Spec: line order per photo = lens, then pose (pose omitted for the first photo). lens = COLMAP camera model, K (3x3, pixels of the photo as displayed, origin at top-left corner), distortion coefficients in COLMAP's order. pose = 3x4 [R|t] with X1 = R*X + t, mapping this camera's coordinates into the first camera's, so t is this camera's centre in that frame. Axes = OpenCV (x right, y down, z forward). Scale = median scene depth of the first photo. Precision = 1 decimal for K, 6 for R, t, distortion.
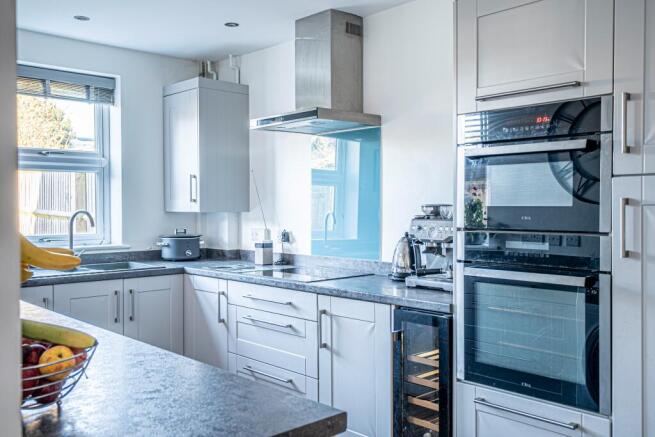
lens RADIAL K [[605.5, 0, 327.5], [0, 605.5, 218.5], [0, 0, 1]] dist [0.014755, 0.009064]
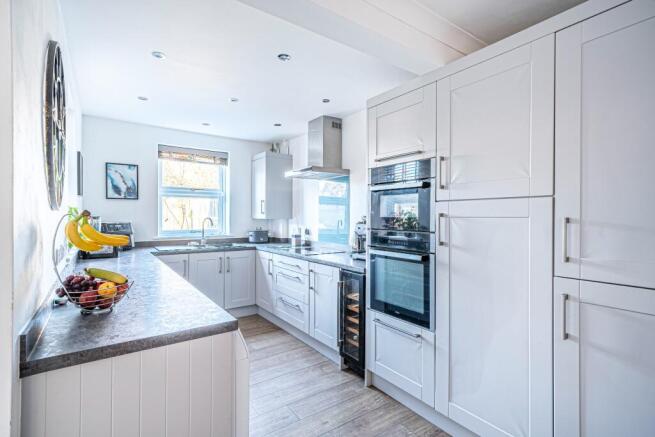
lens RADIAL K [[314.0, 0, 327.5], [0, 314.0, 218.5], [0, 0, 1]] dist [0.000568, 0.000064]
pose [[0.990514, 0.007956, -0.137178, 0.159365], [-0.009663, 0.999884, -0.011780, -0.001833], [0.137068, 0.012994, 0.990476, 0.004855]]
